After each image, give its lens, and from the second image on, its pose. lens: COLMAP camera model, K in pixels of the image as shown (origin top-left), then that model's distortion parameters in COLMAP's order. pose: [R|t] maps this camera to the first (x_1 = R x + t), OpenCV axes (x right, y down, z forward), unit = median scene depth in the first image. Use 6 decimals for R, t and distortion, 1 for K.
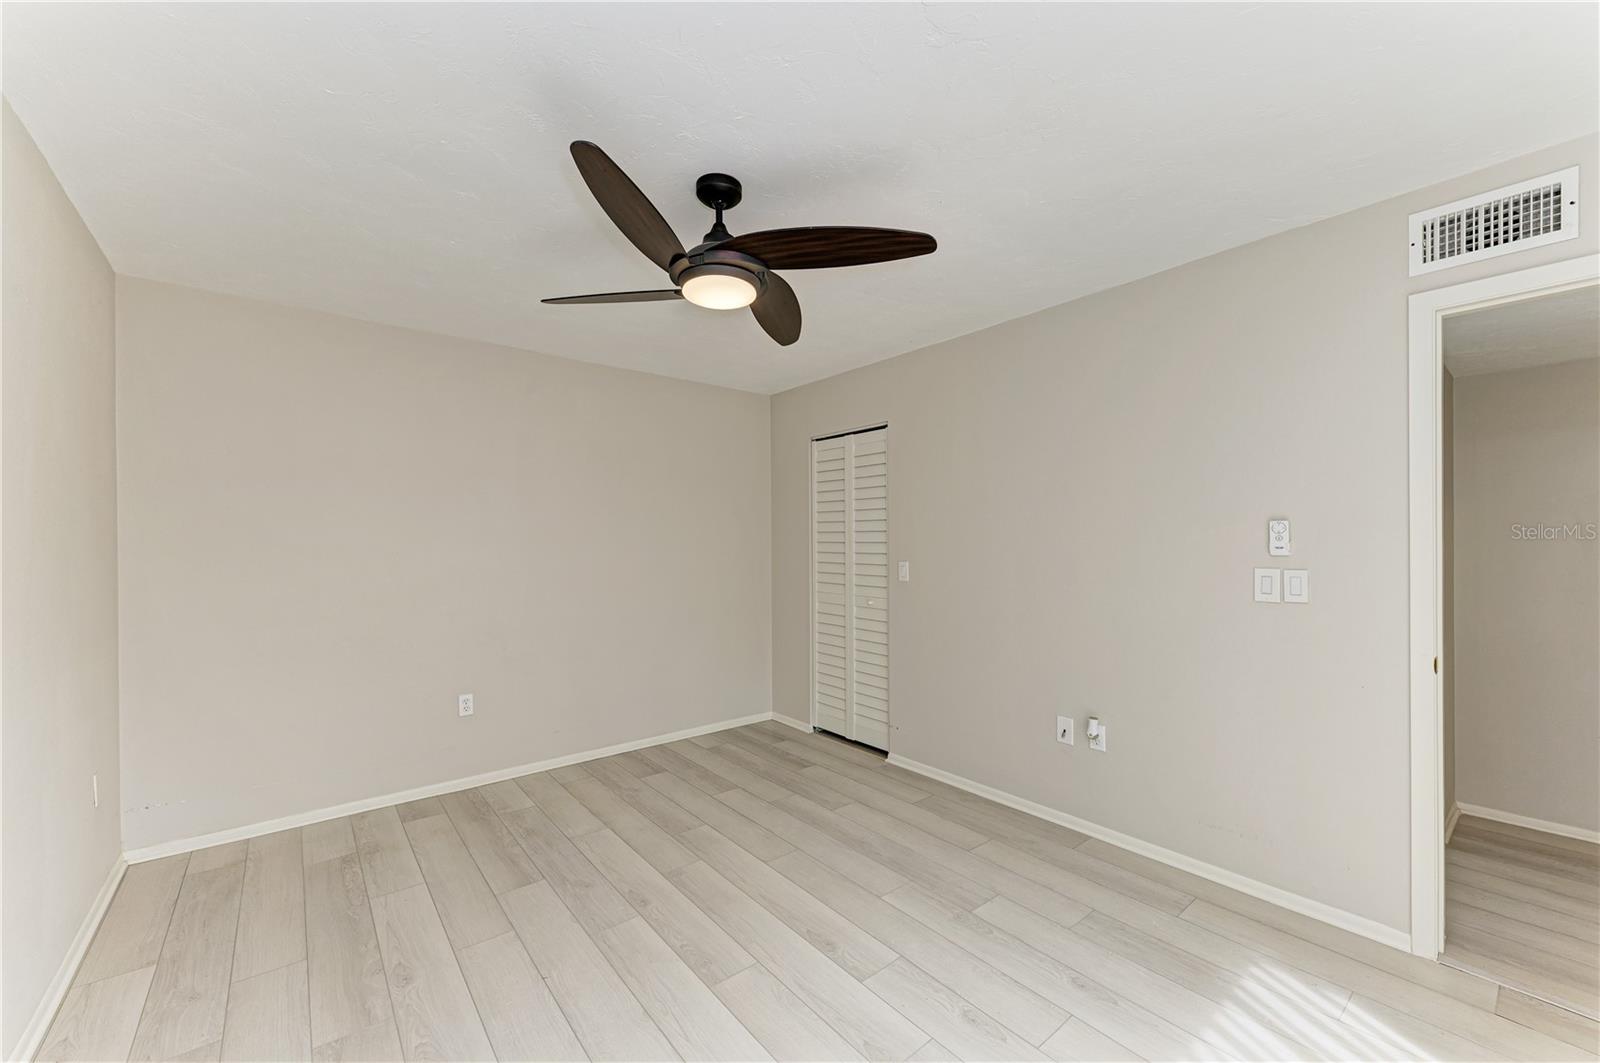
lens RADIAL K [[616.8, 0, 808.9], [0, 616.8, 543.9], [0, 0, 1]] dist [0.023440, -0.009098]
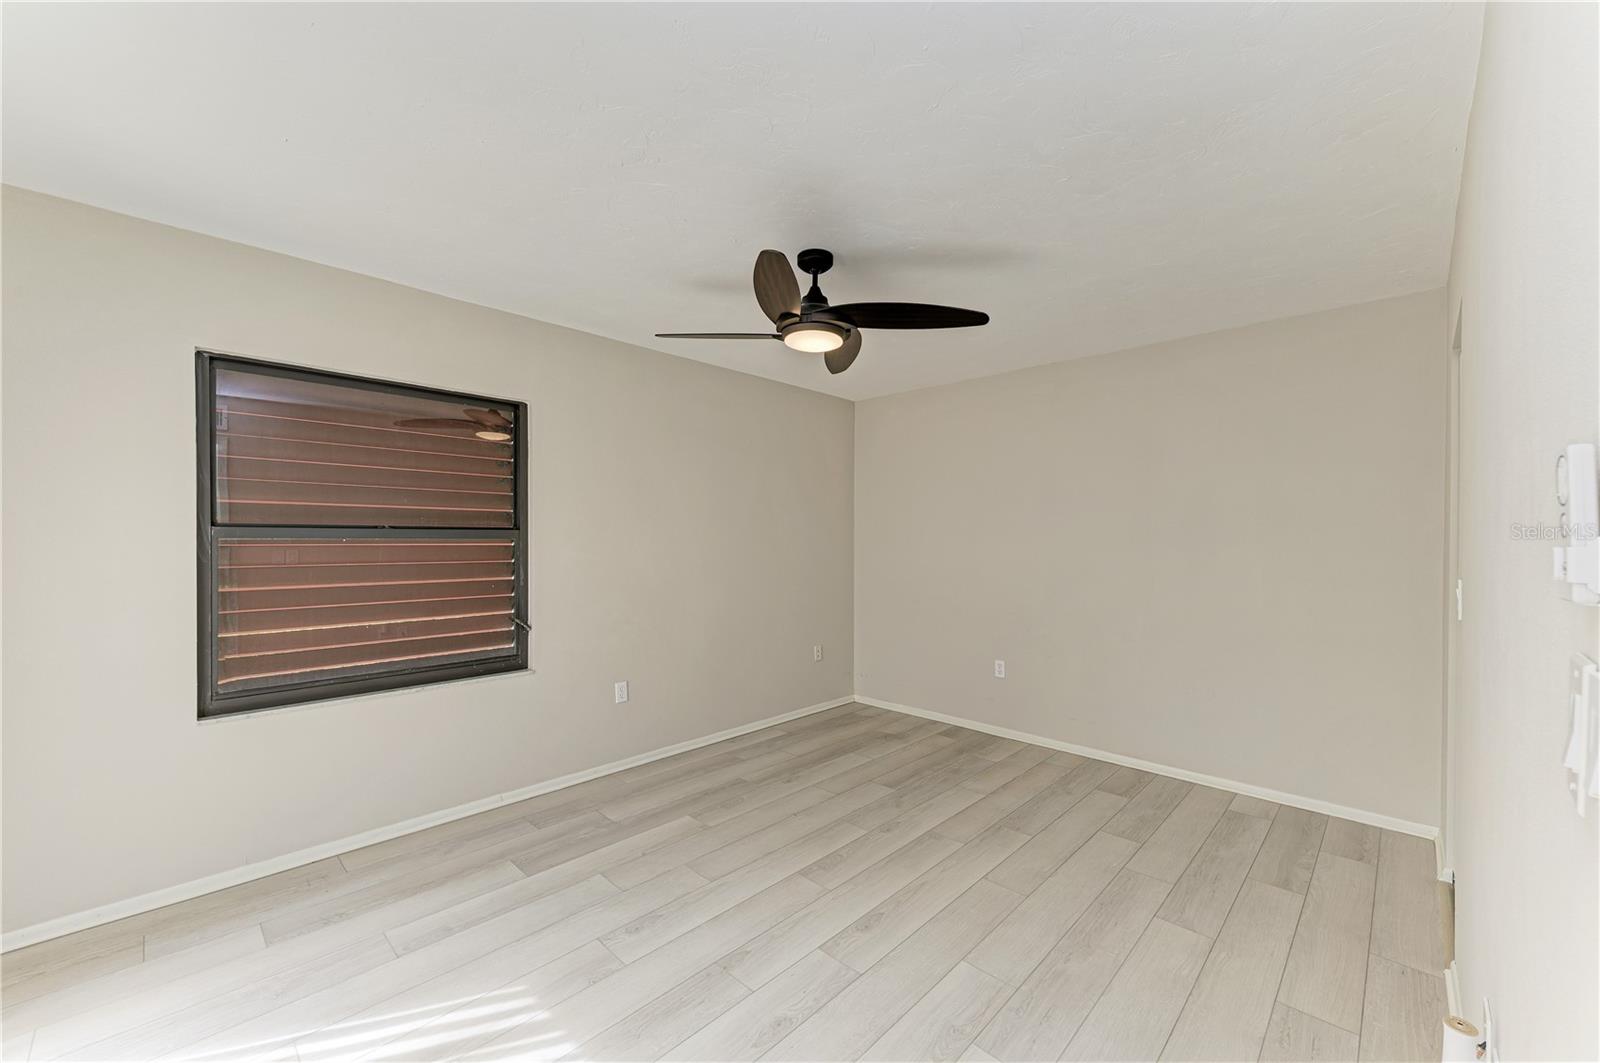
lens RADIAL K [[616.8, 0, 808.9], [0, 616.8, 543.9], [0, 0, 1]] dist [0.023440, -0.009098]
pose [[0.133530, 0.012494, -0.990966, 0.687219], [-0.008462, 0.999898, 0.011466, -0.000488], [0.991009, 0.006854, 0.133622, 0.509028]]
